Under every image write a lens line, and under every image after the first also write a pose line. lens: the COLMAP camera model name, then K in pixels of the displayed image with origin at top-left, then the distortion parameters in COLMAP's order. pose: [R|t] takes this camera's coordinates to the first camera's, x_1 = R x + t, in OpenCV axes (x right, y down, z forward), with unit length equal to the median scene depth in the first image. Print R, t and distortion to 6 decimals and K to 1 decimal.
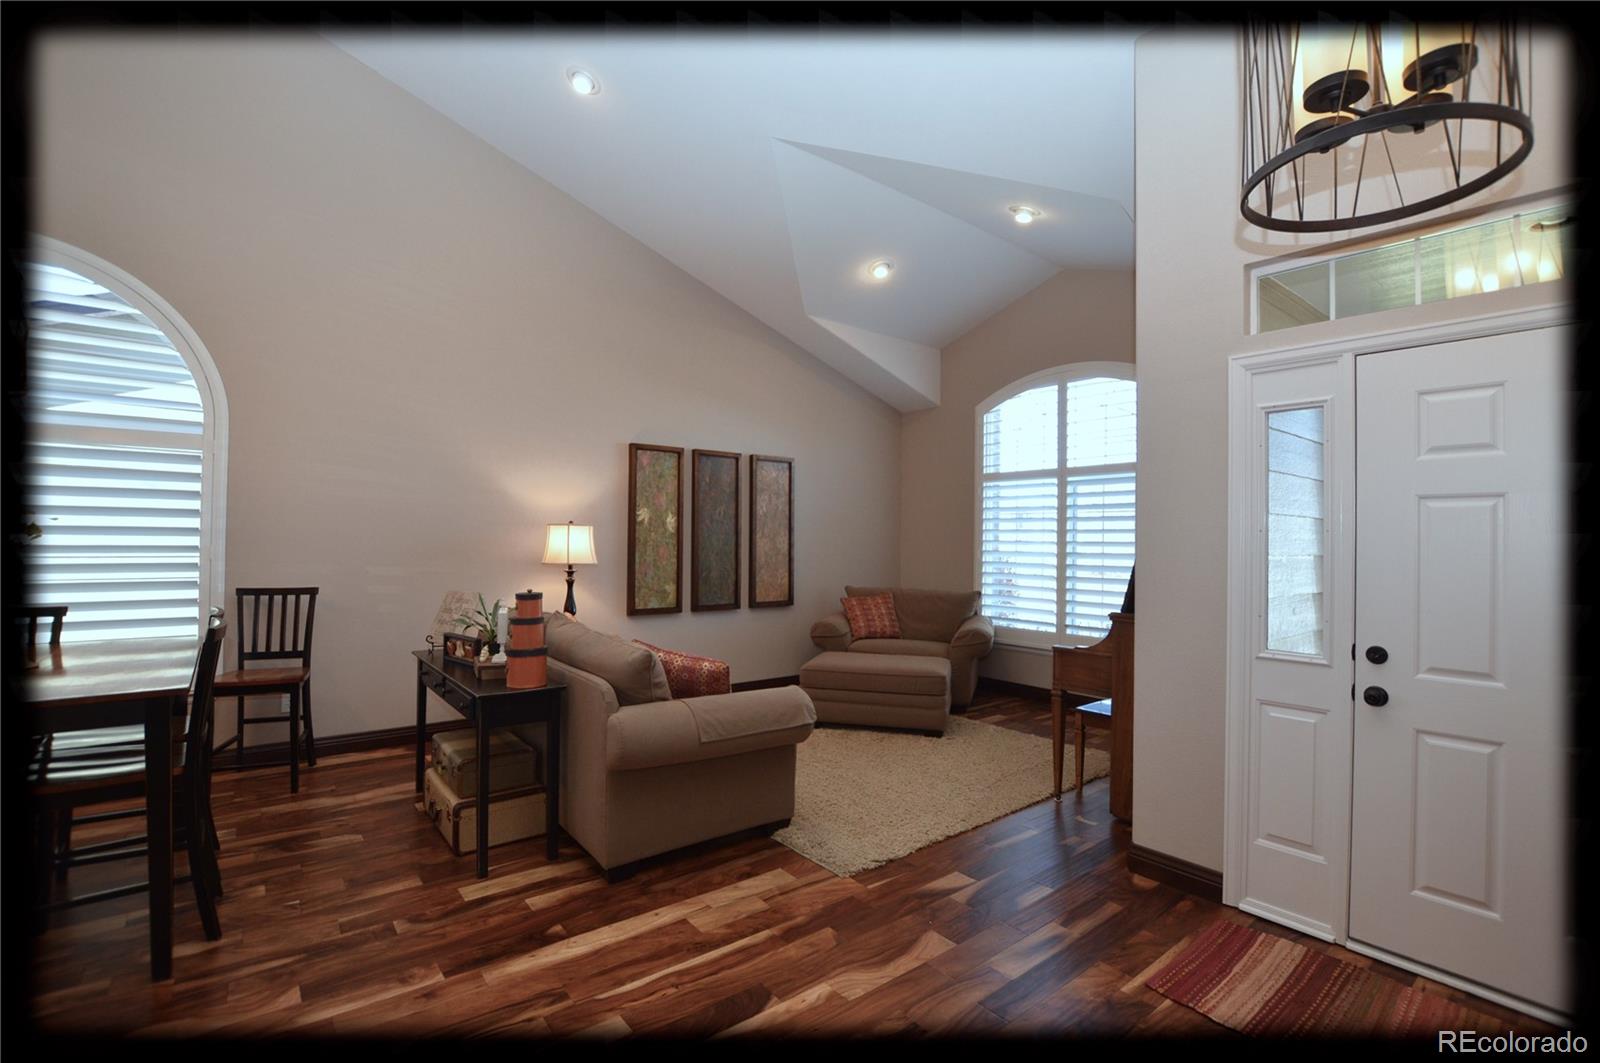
lens RADIAL K [[721.2, 0, 808.5], [0, 721.2, 533.9], [0, 0, 1]] dist [-0.032494, 0.000685]
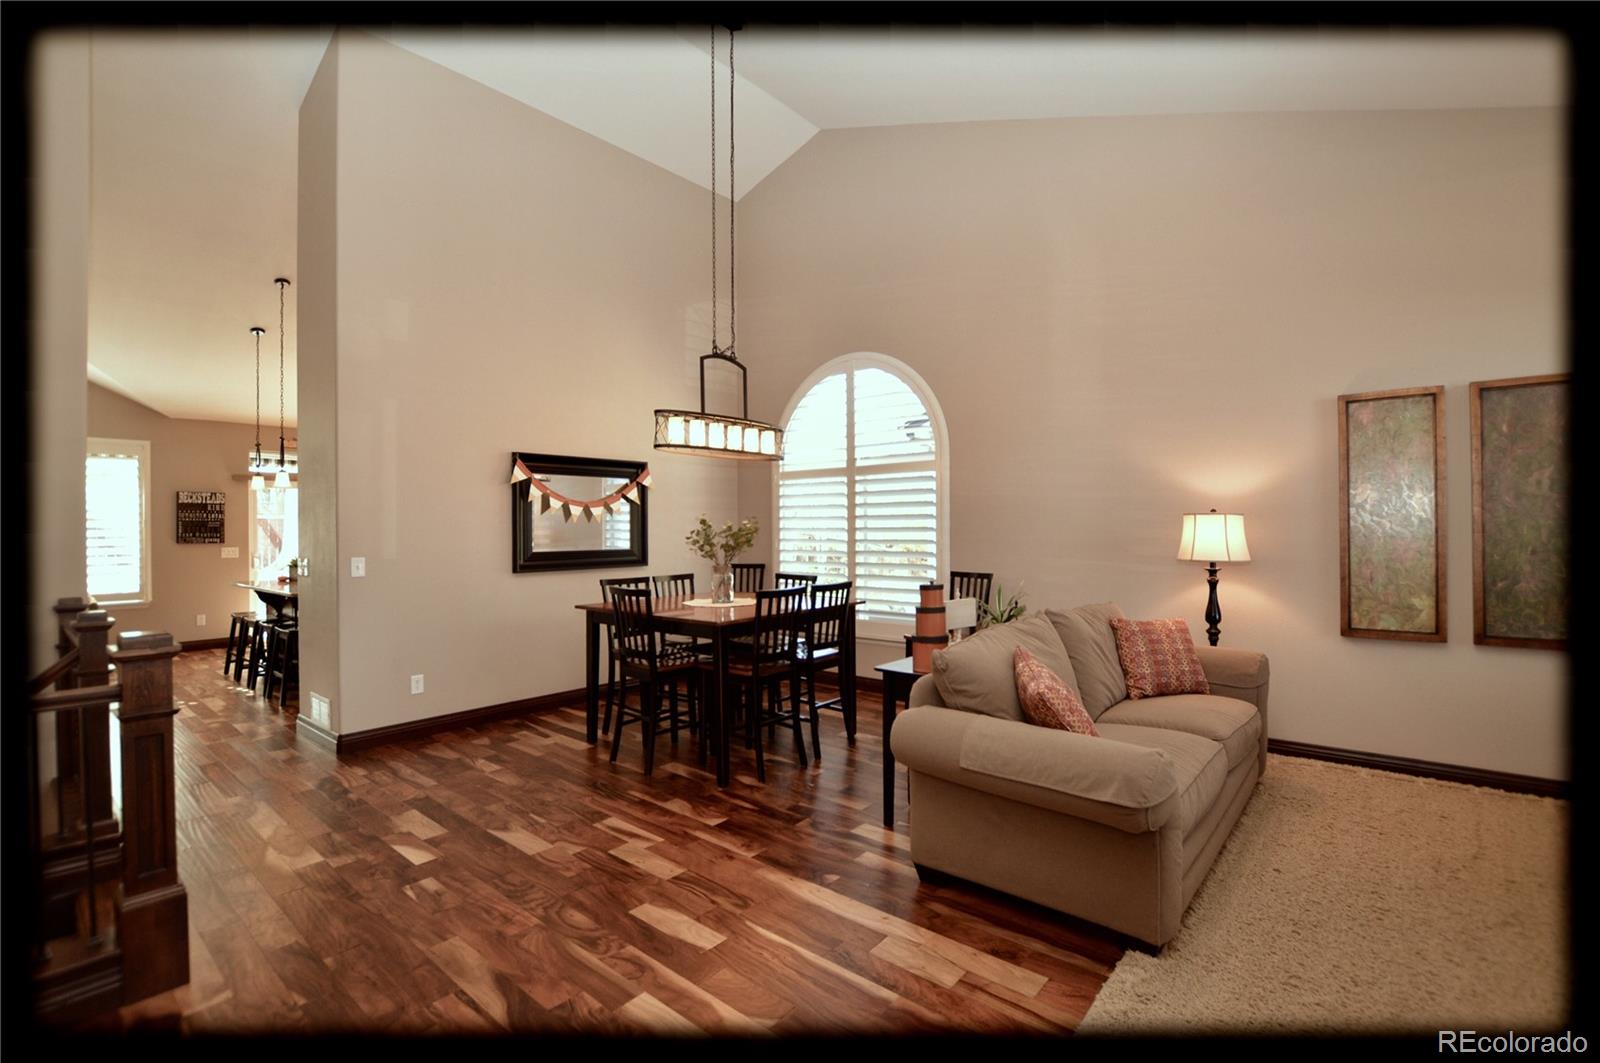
lens RADIAL K [[715.8, 0, 809.6], [0, 715.8, 529.8], [0, 0, 1]] dist [-0.033881, 0.004715]
pose [[0.186160, -0.009570, -0.982473, 0.418589], [0.020192, 0.999779, -0.005913, 0.000849], [0.982312, -0.018737, 0.186312, 0.414805]]
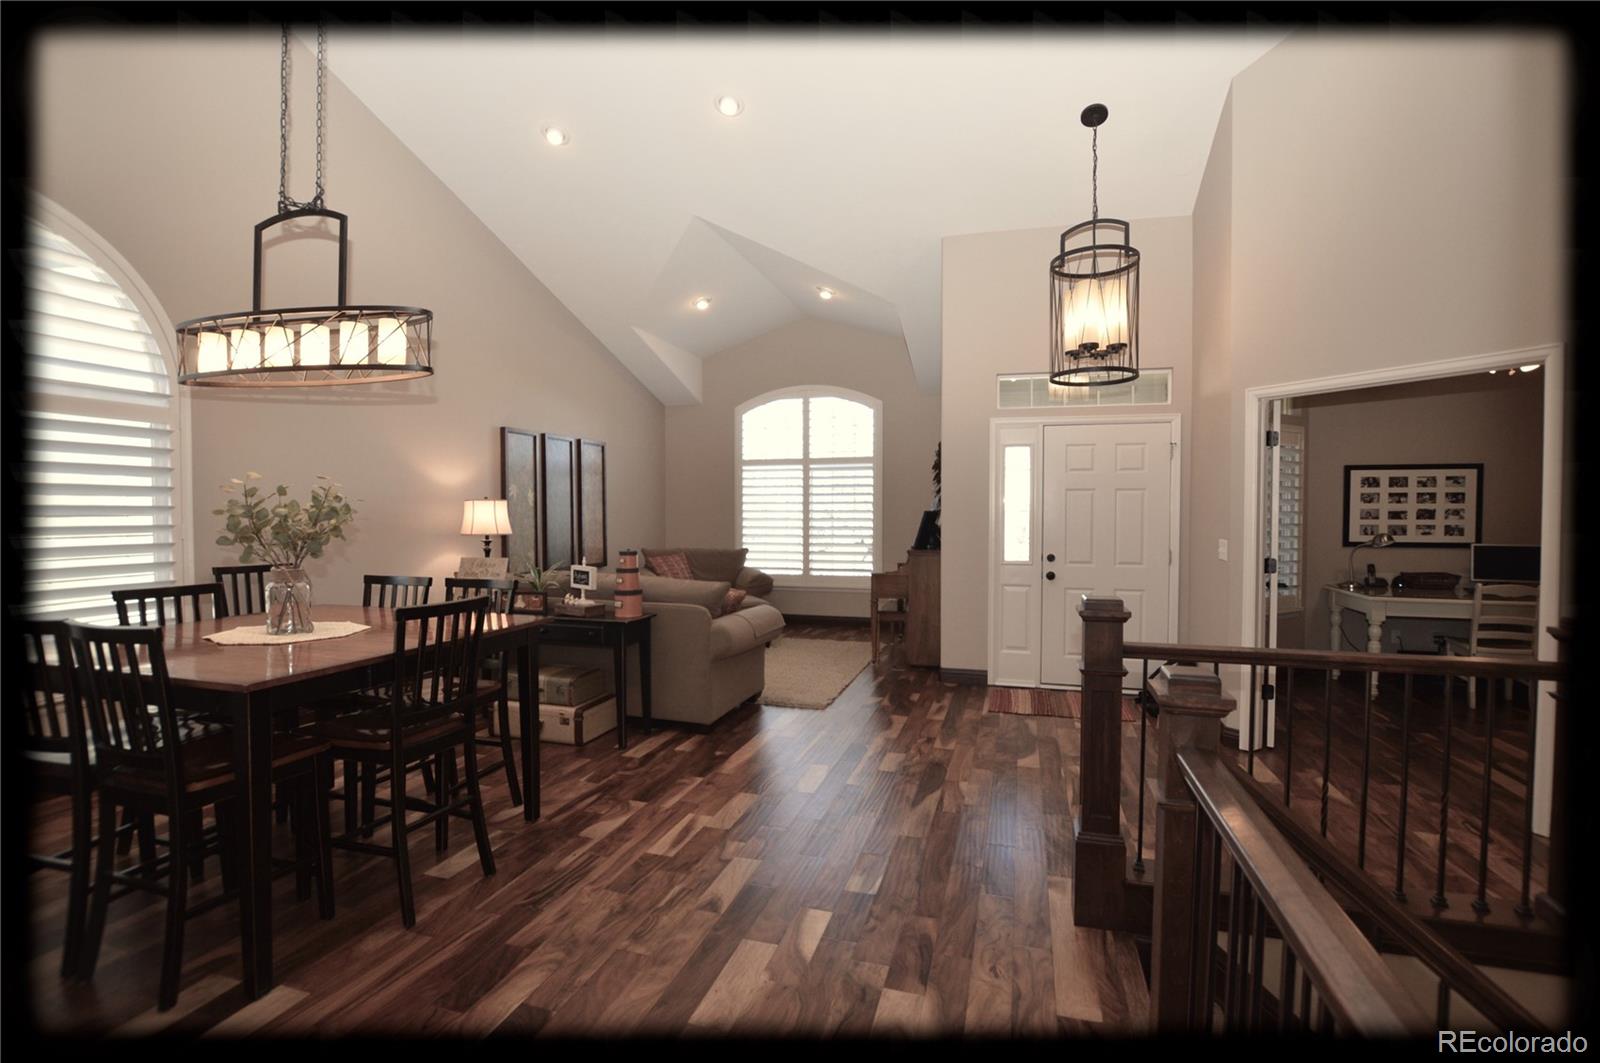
lens RADIAL K [[727.9, 0, 824.0], [0, 727.9, 531.4], [0, 0, 1]] dist [-0.034719, 0.000090]
pose [[0.813150, -0.027546, 0.581403, -0.602181], [0.005003, 0.999173, 0.040343, -0.007318], [-0.582033, -0.029896, 0.812615, -0.252716]]
